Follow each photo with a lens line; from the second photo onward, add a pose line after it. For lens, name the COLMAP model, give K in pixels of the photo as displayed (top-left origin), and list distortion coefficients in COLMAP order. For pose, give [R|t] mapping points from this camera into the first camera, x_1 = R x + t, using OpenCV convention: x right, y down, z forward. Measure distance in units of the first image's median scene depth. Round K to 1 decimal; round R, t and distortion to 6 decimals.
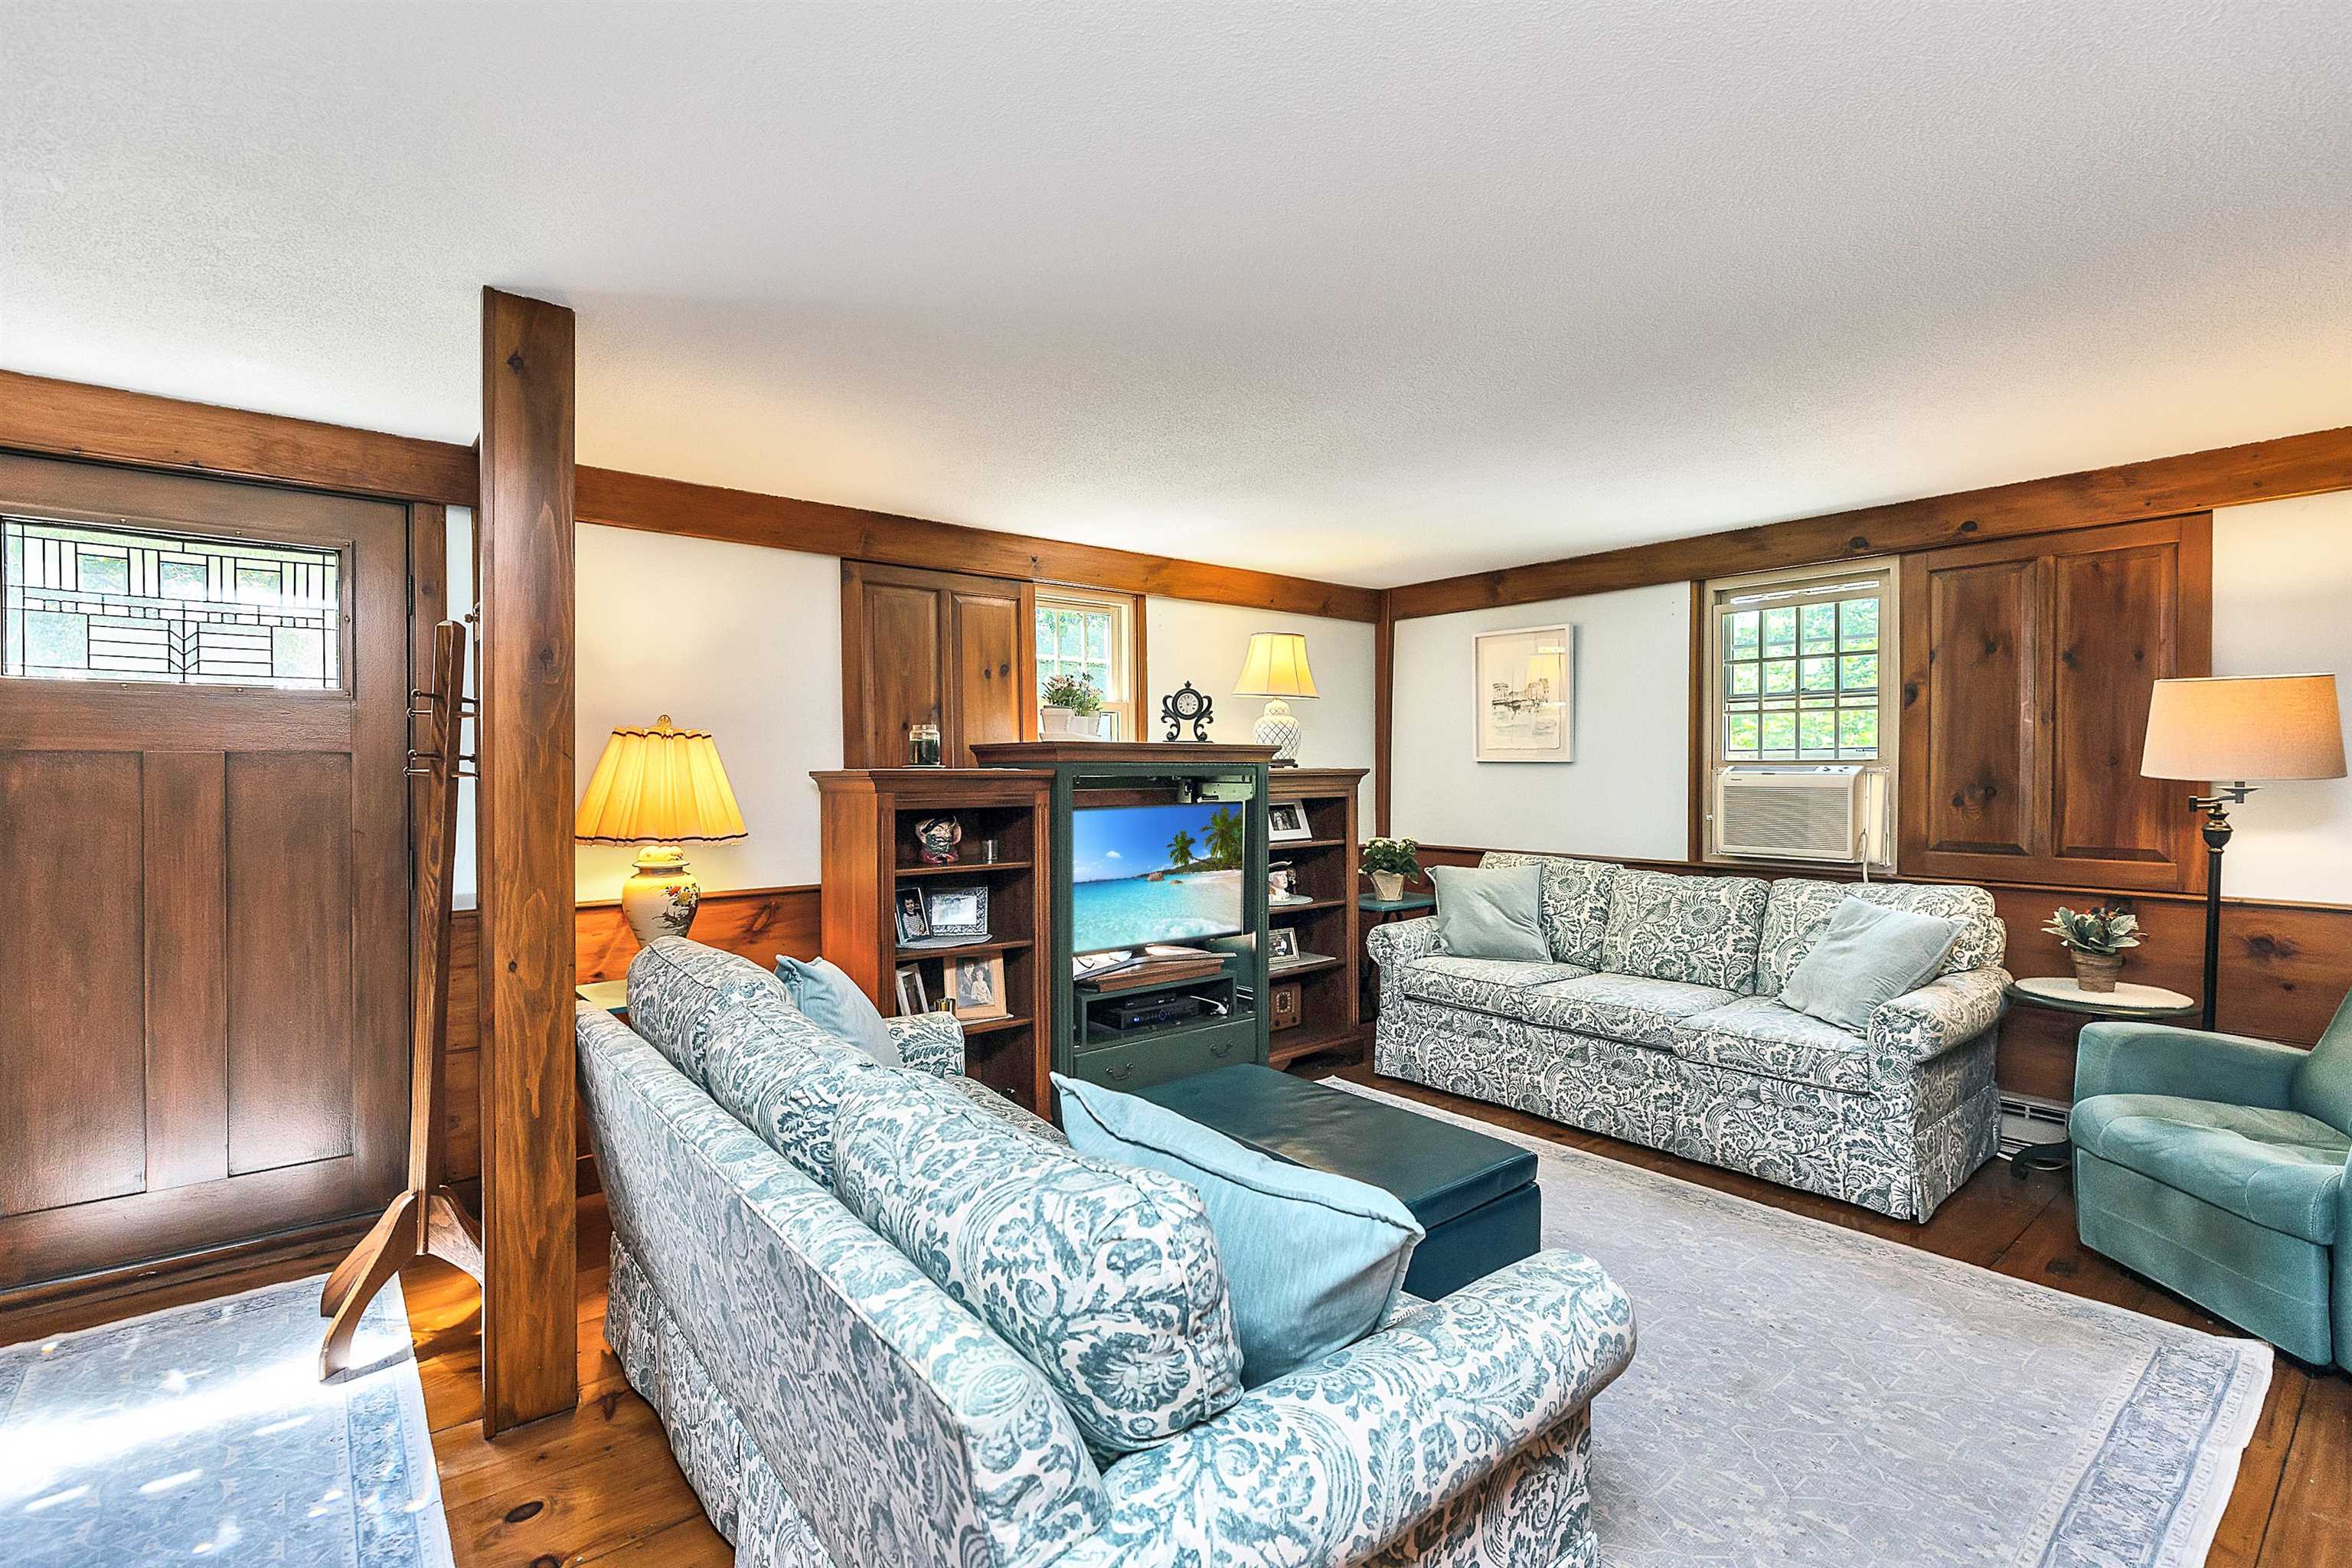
lens RADIAL K [[1070.0, 0, 1173.0], [0, 1070.0, 781.6], [0, 0, 1]] dist [0.004904, -0.001739]
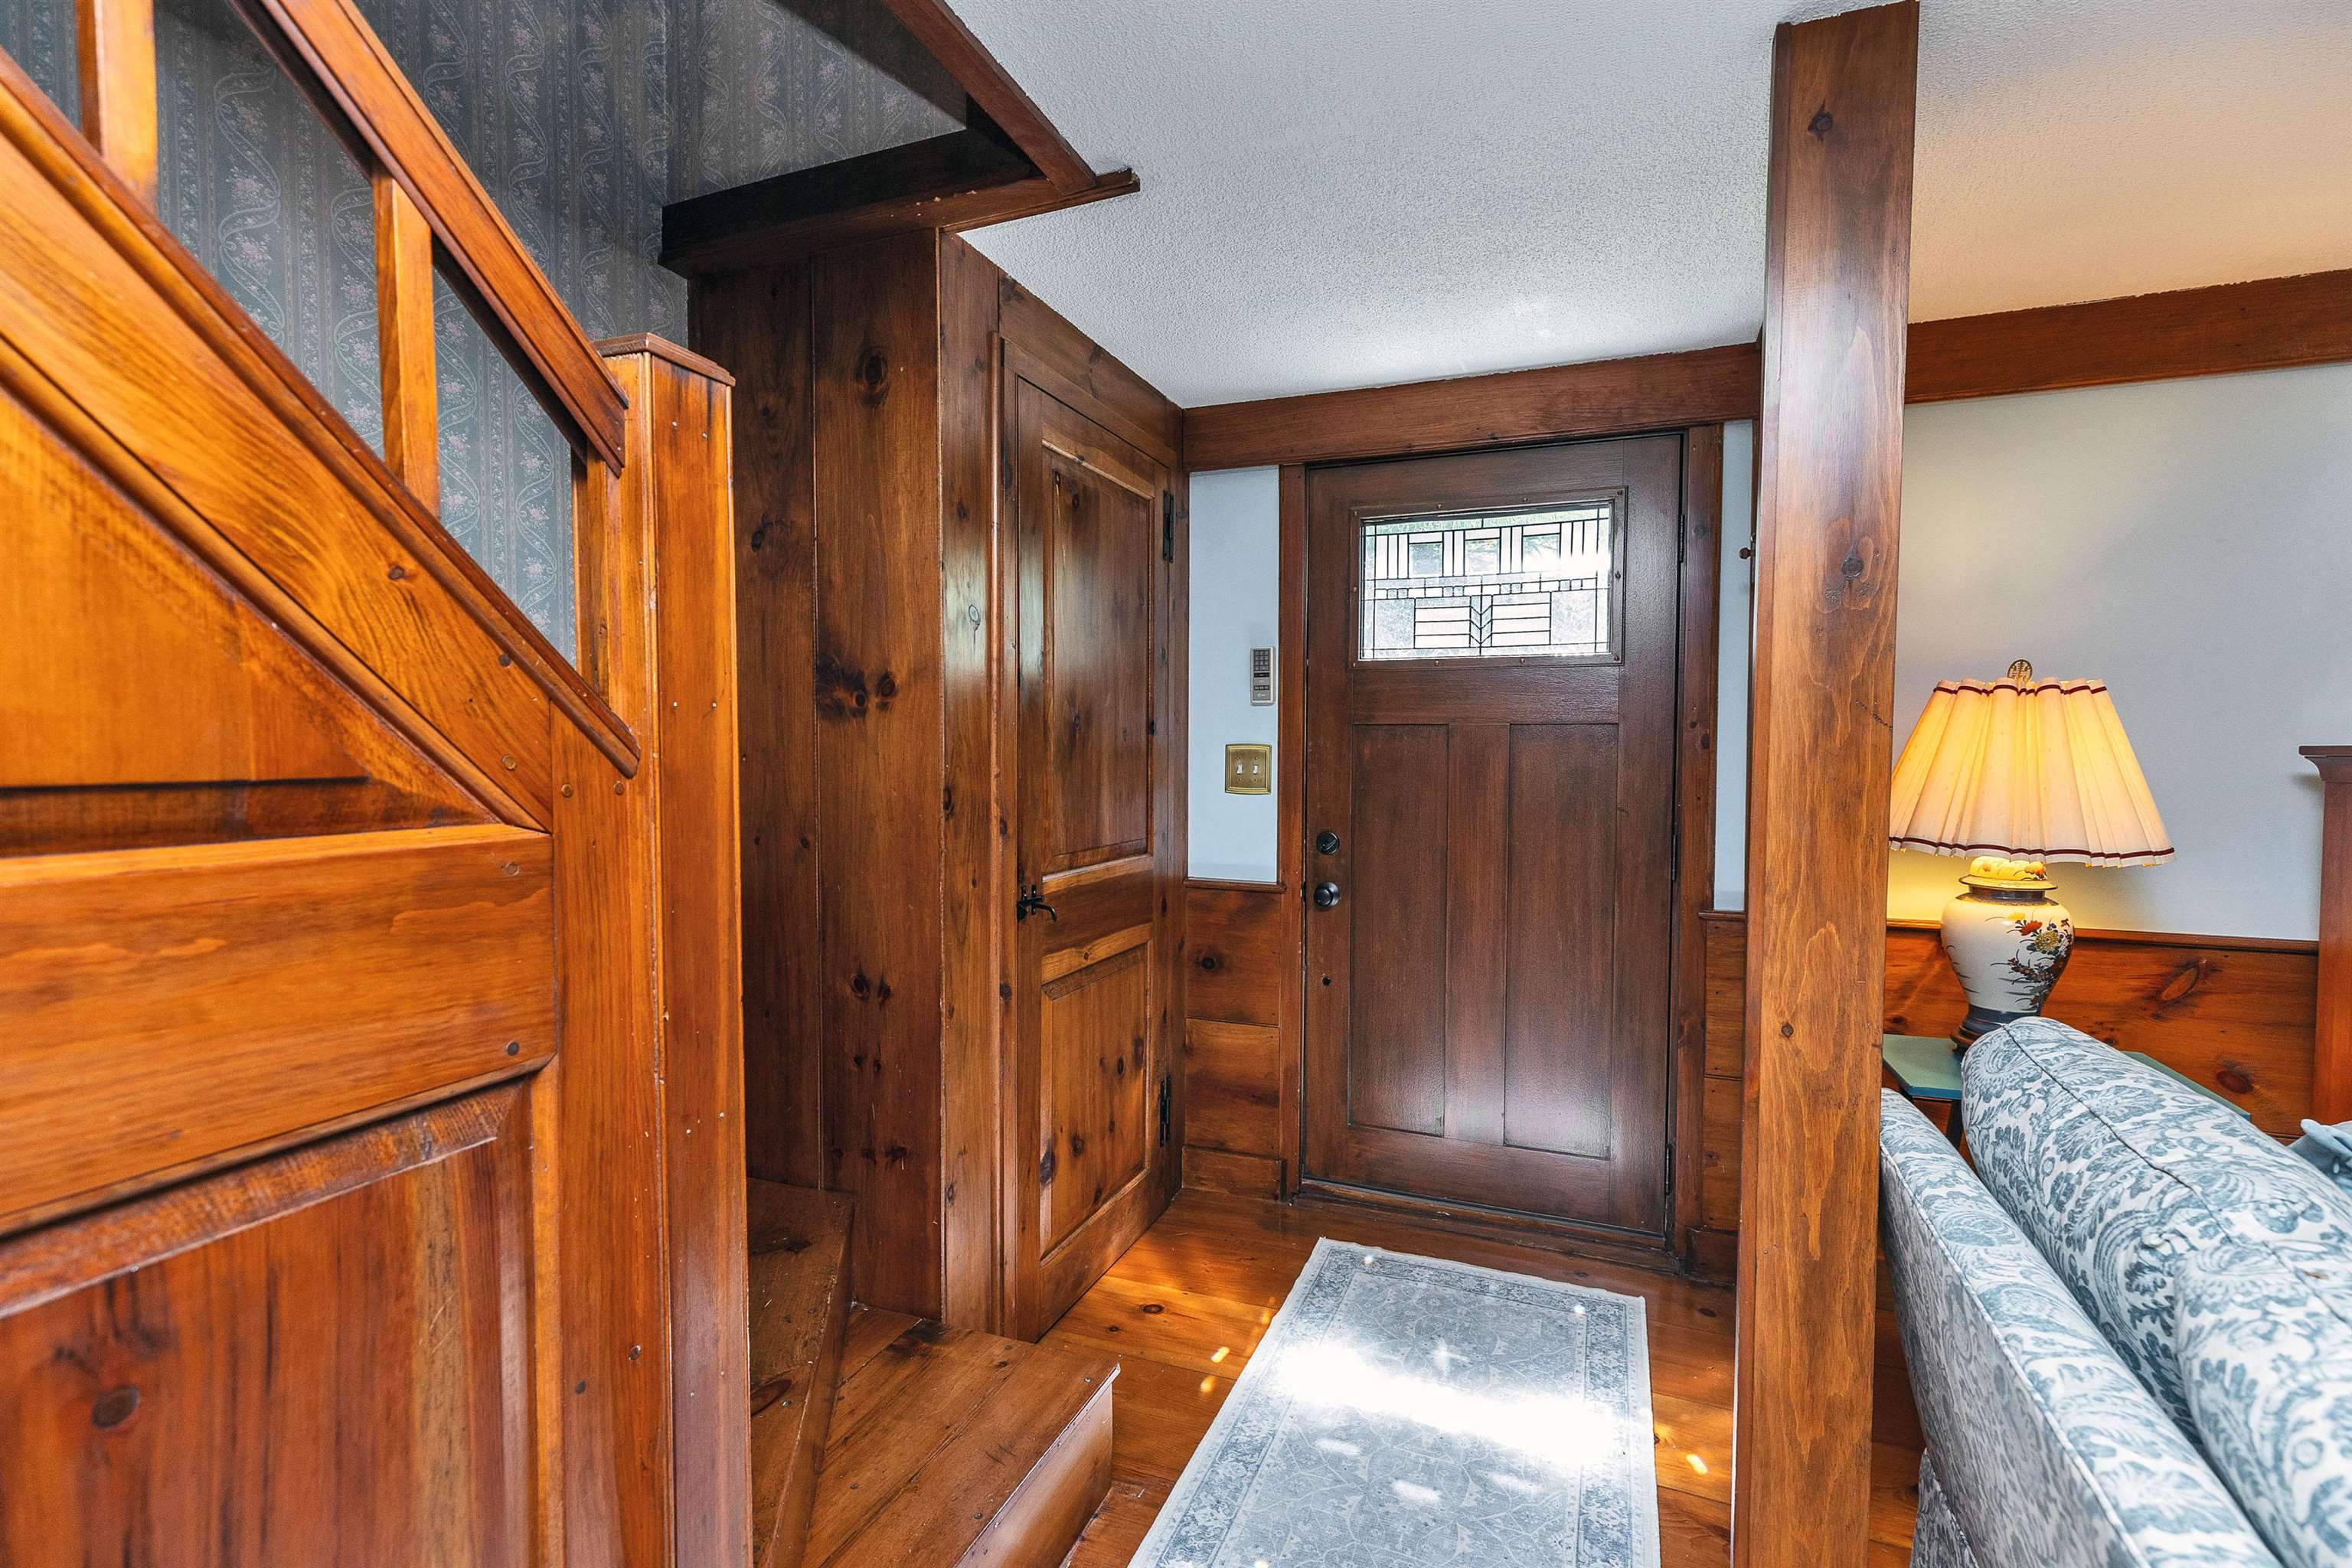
lens RADIAL K [[1070.0, 0, 1173.0], [0, 1070.0, 781.6], [0, 0, 1]] dist [0.004904, -0.001739]
pose [[0.477166, 0.034931, -0.878119, -0.170754], [-0.011428, 0.999372, 0.033545, -0.003717], [0.878739, -0.005971, 0.477266, 0.270990]]
